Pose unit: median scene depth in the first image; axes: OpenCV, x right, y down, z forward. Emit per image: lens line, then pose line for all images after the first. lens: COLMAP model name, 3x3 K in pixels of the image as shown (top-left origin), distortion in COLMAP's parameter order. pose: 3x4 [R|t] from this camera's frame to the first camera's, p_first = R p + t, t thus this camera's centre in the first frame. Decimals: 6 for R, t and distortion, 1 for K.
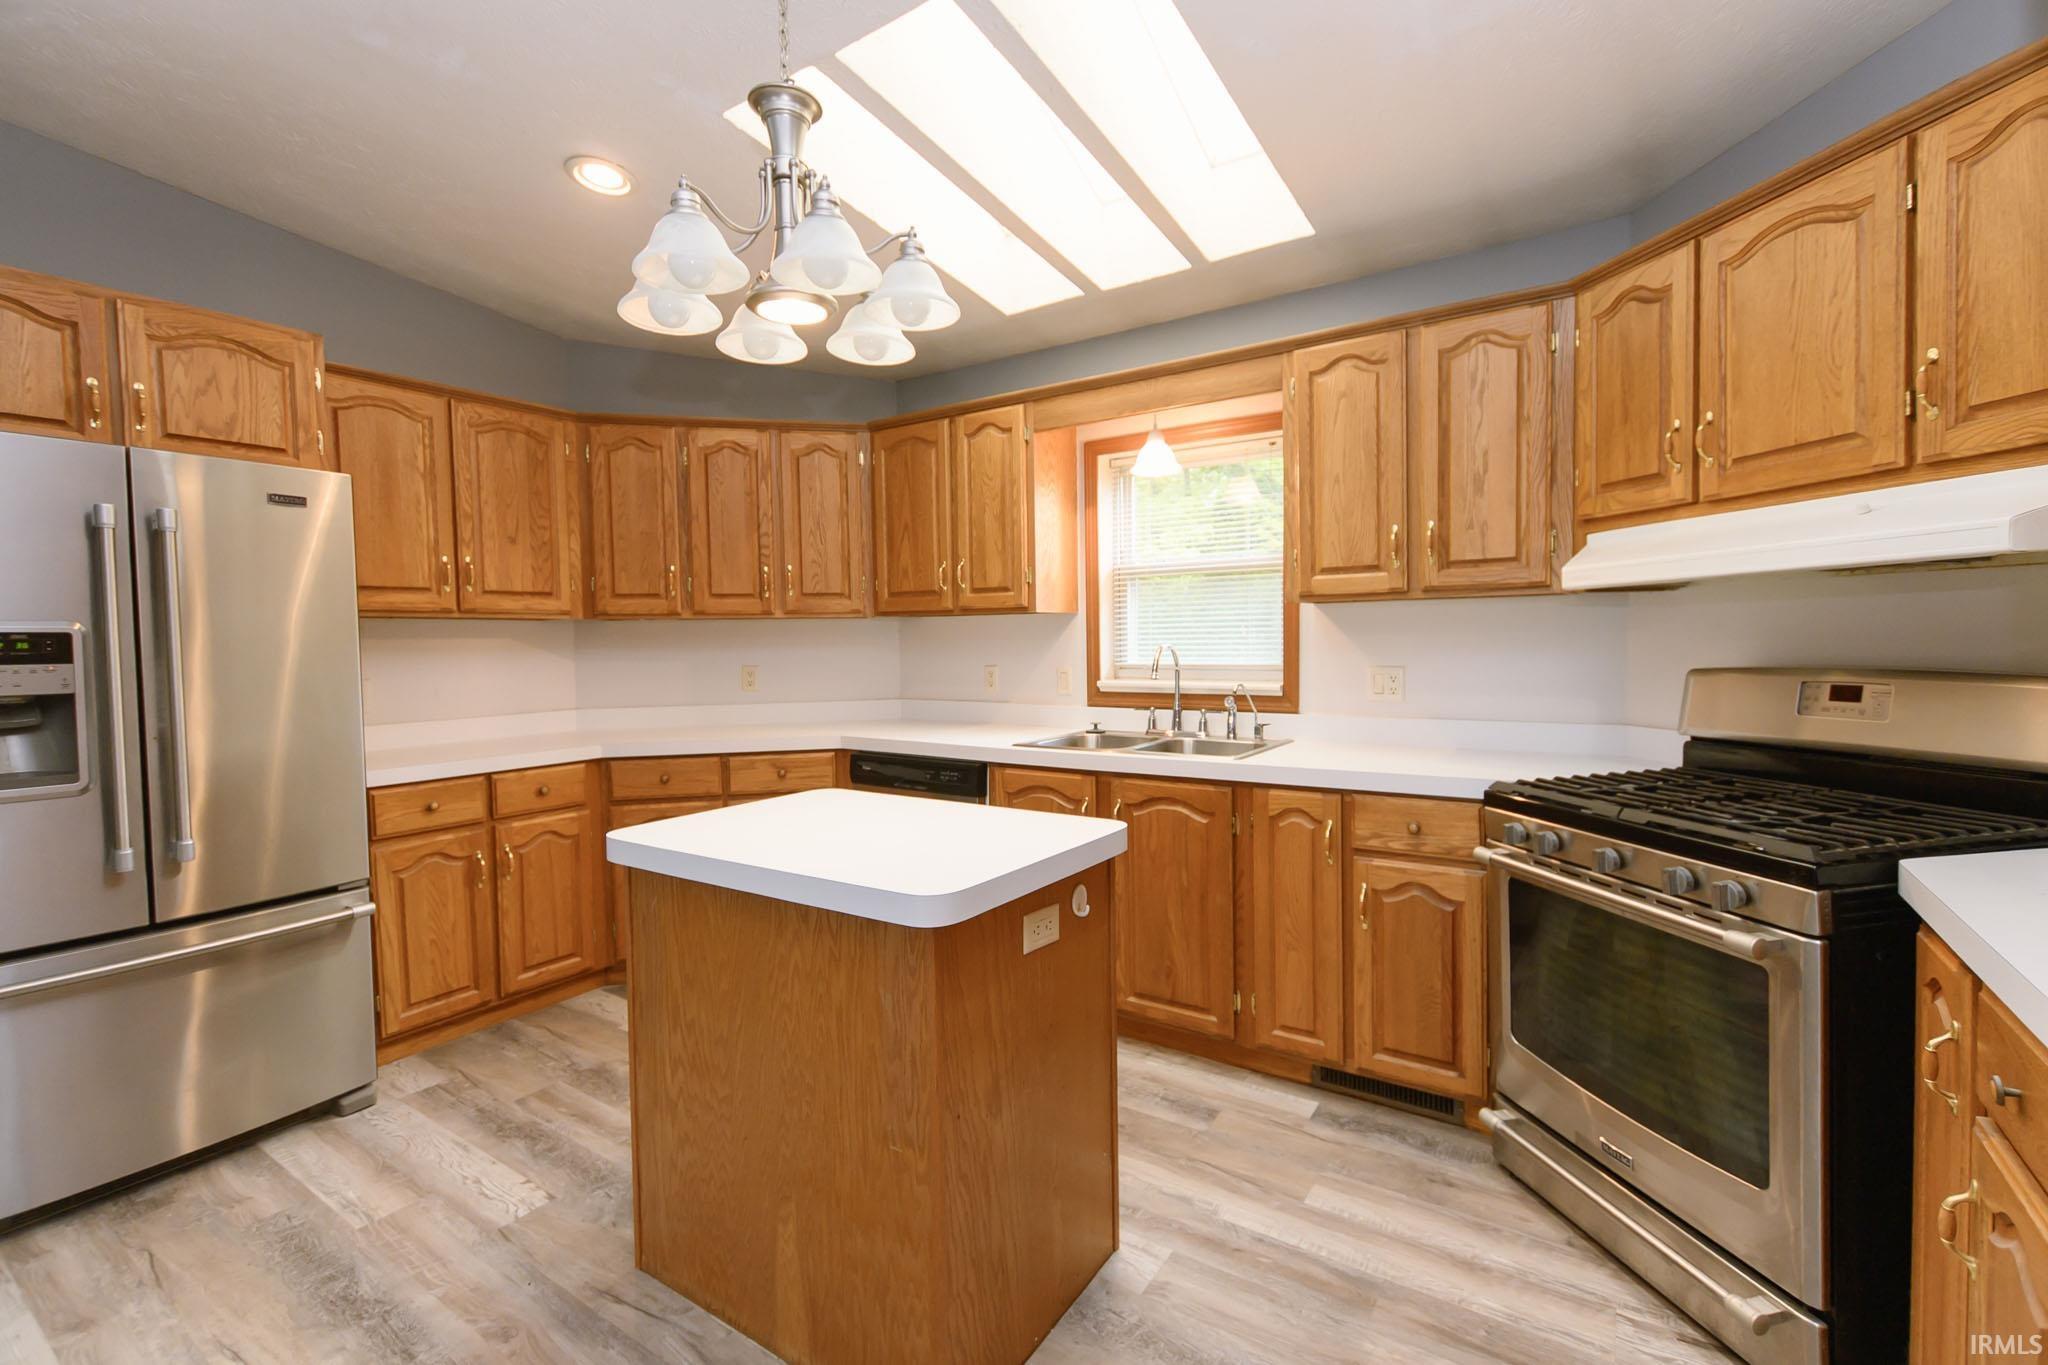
lens RADIAL K [[889.9, 0, 973.7], [0, 889.9, 684.2], [0, 0, 1]] dist [0.006378, -0.001647]
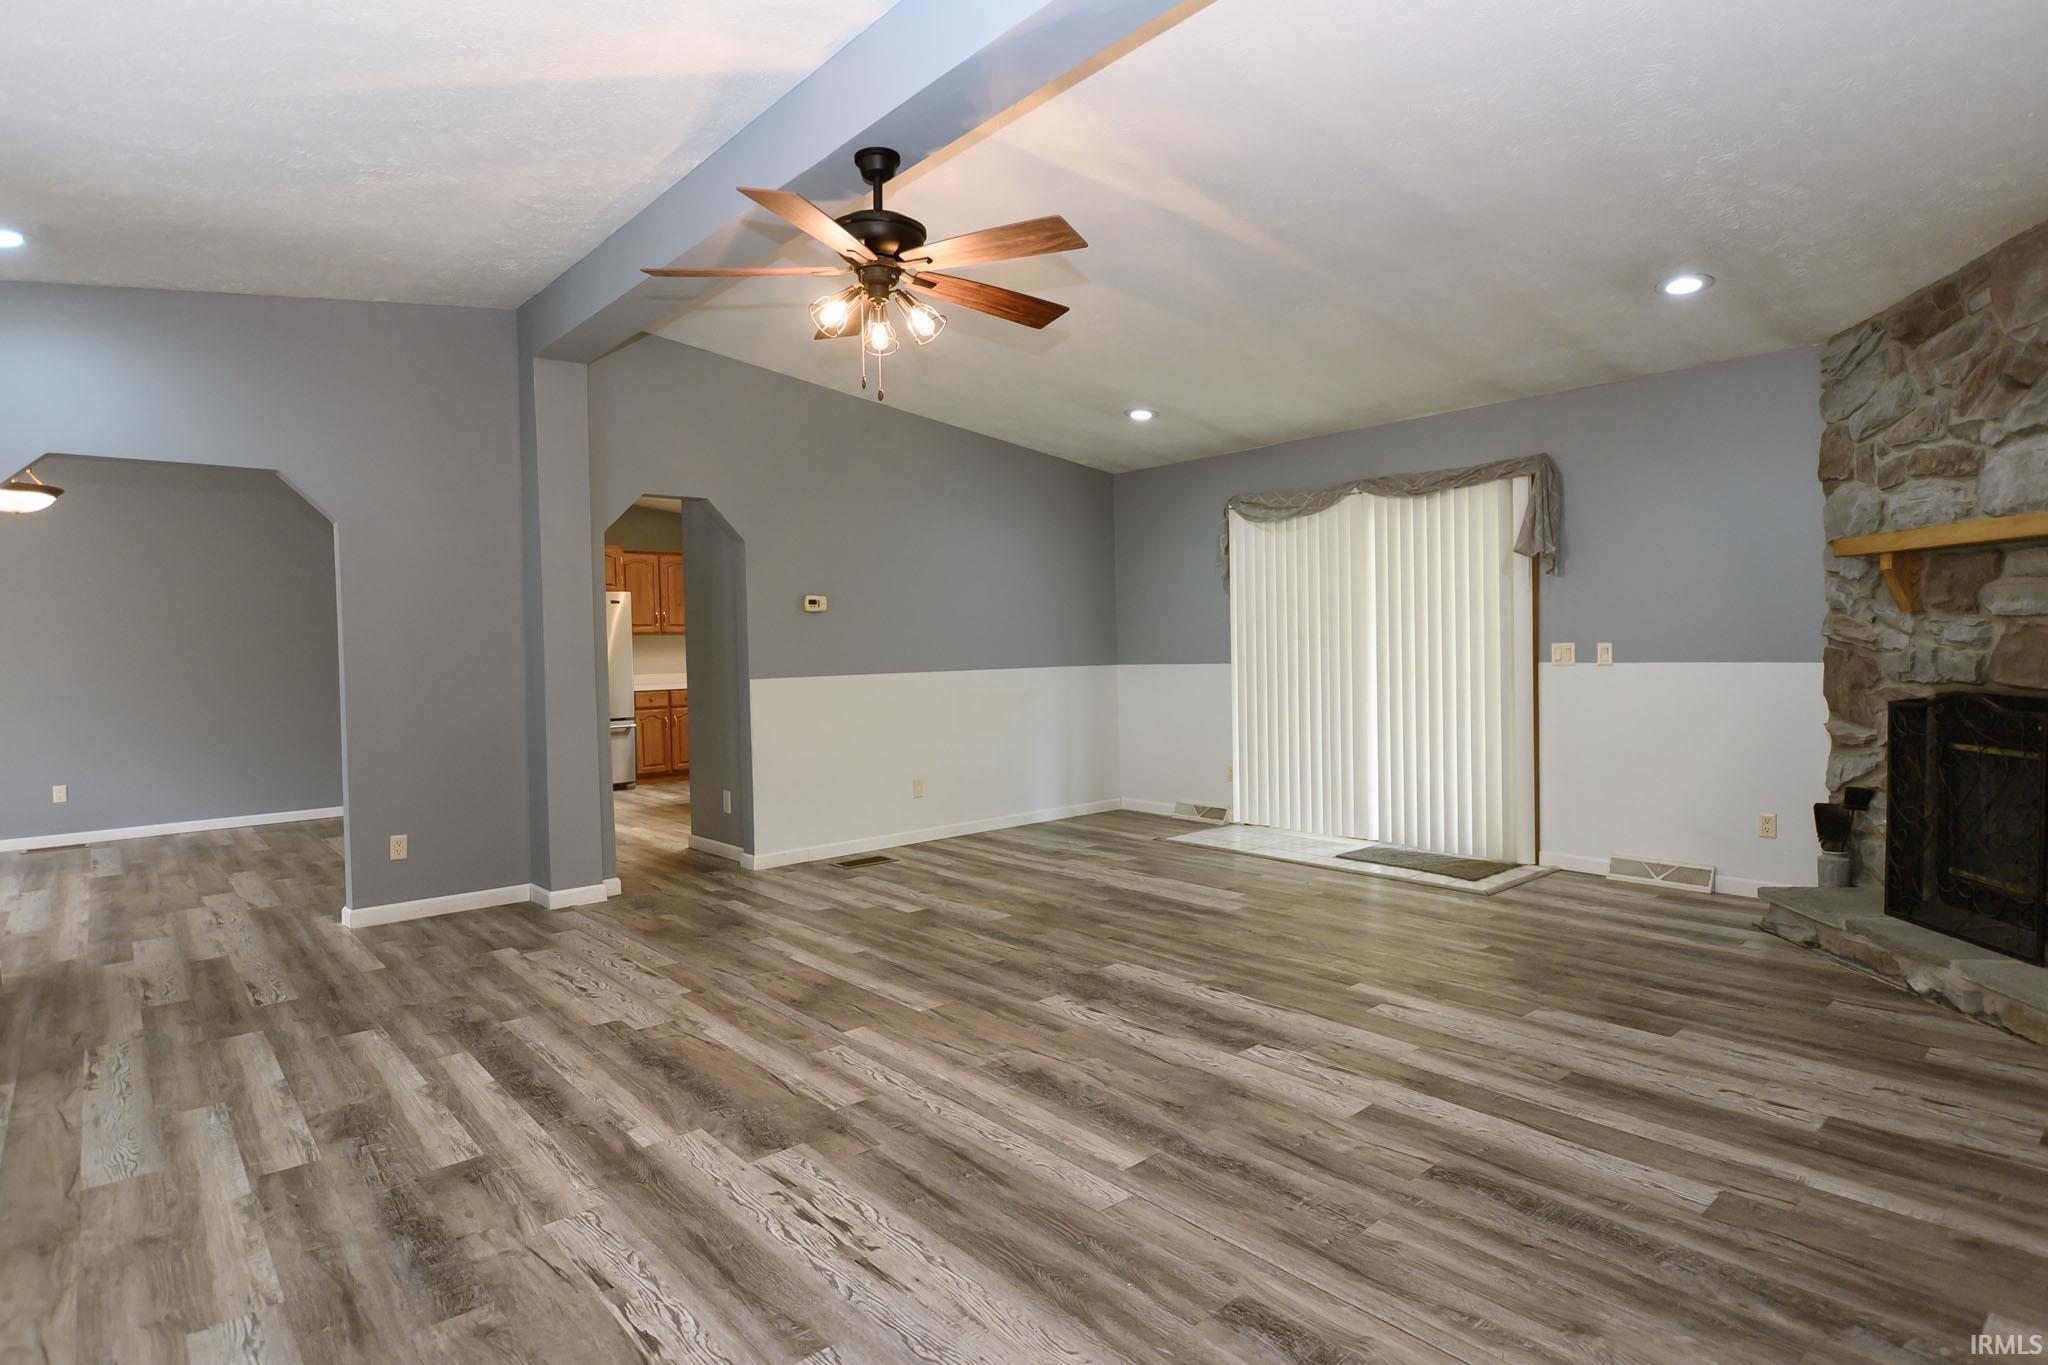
lens RADIAL K [[1082.9, 0, 1014.2], [0, 1082.9, 684.3], [0, 0, 1]] dist [-0.002292, -0.002322]
pose [[0.966018, 0.008137, -0.258348, 1.378206], [-0.011030, 0.999892, -0.009751, 0.104310], [0.258241, 0.012269, 0.966003, -2.005180]]
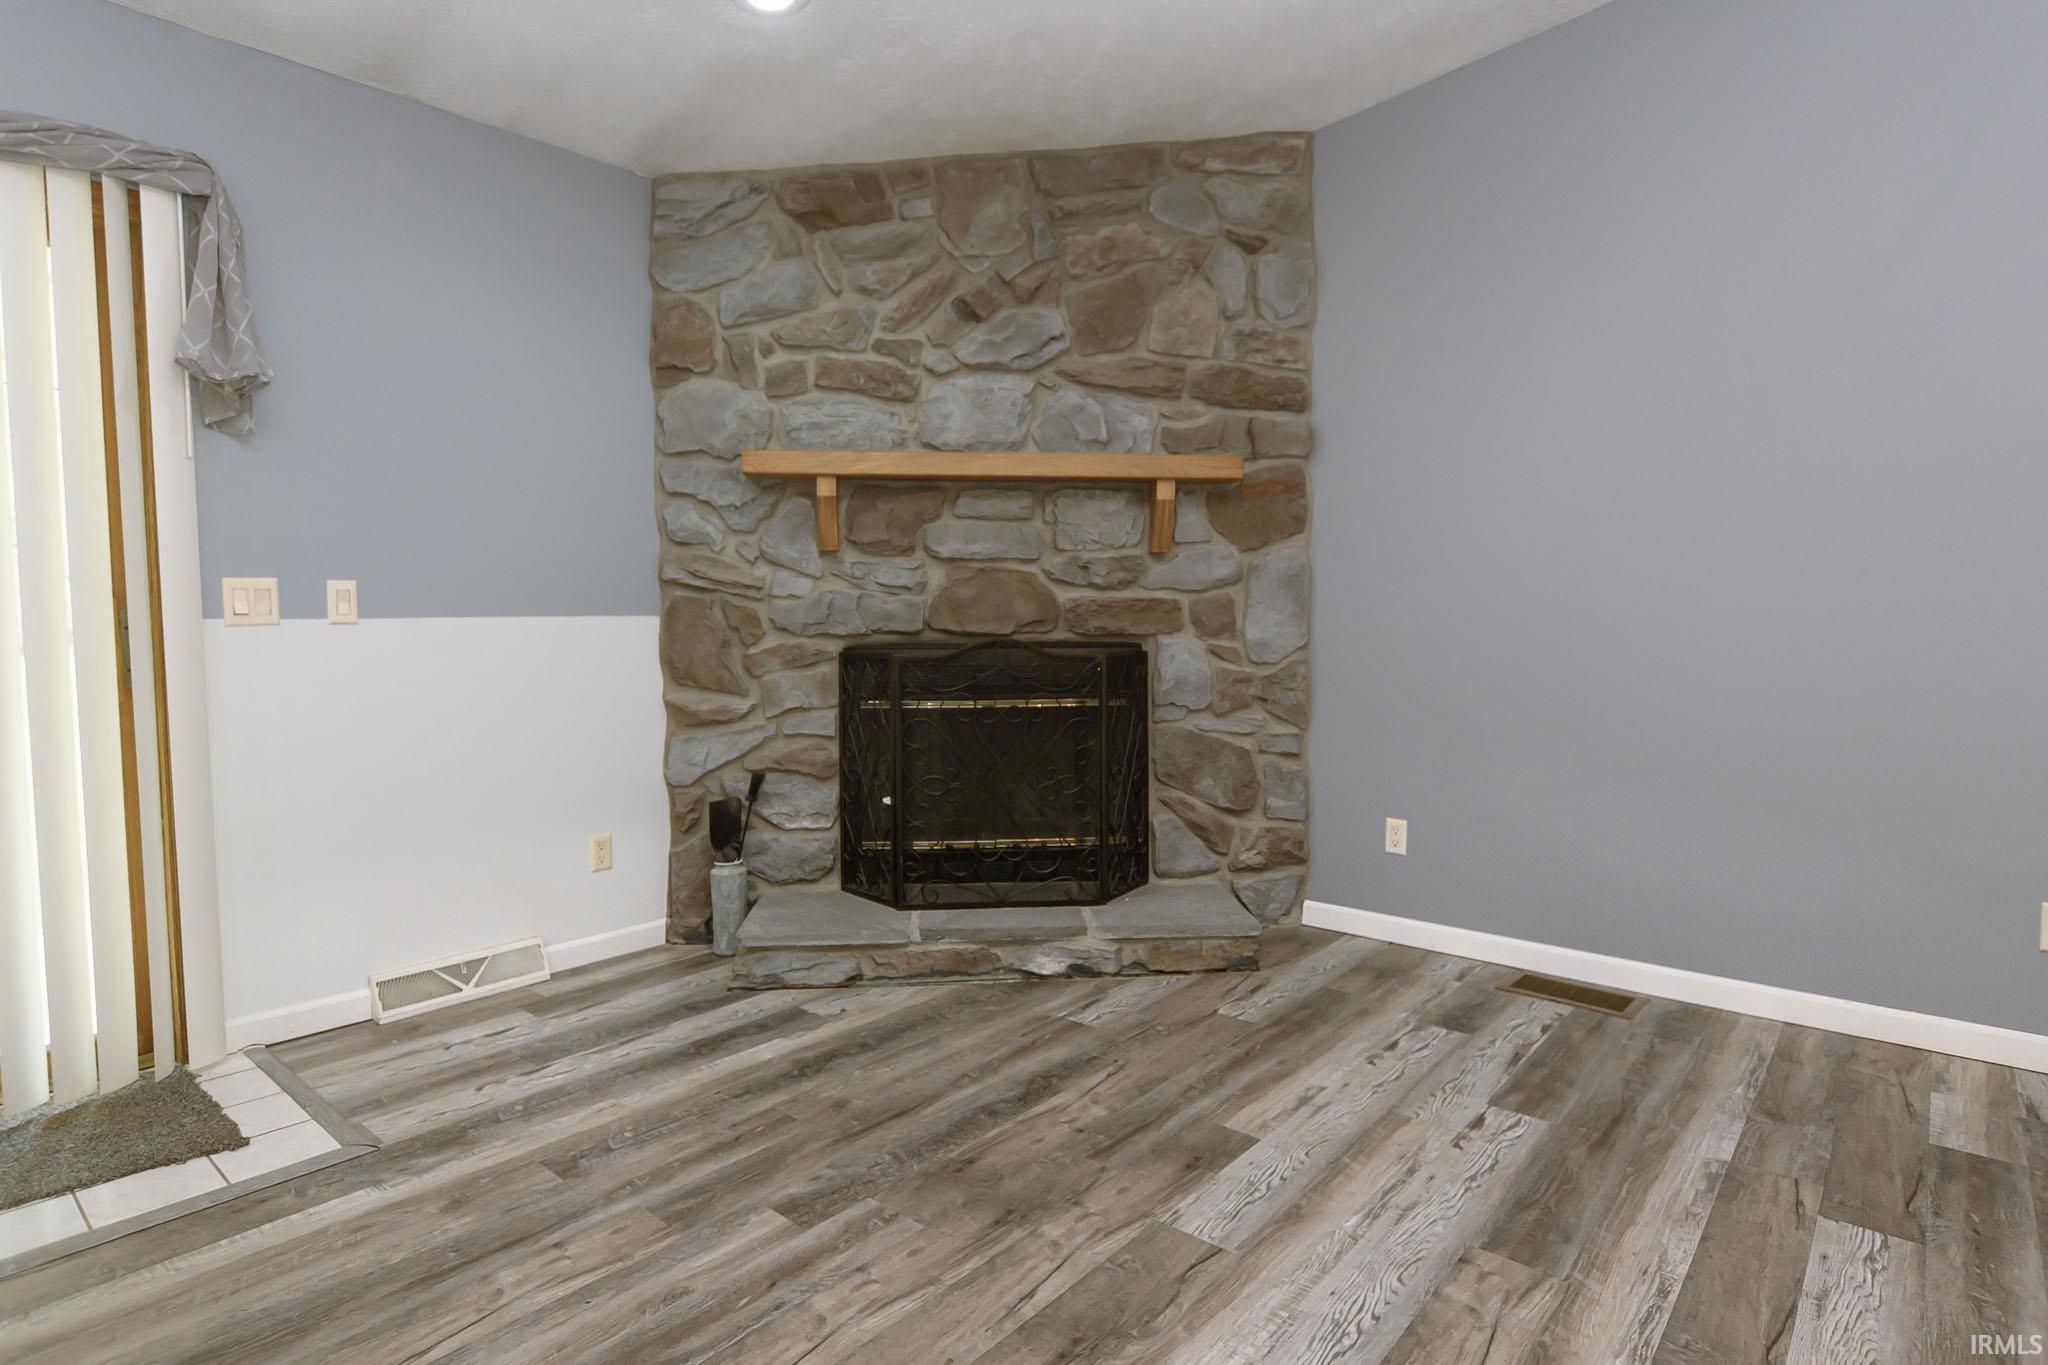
lens RADIAL K [[1082.9, 0, 1031.3], [0, 1082.9, 655.5], [0, 0, 1]] dist [-0.002292, -0.002322]
pose [[0.102447, -0.023833, 0.994453, 0.989163], [0.055563, 0.998289, 0.018201, 0.089490], [-0.993185, 0.053391, 0.103596, -0.696353]]
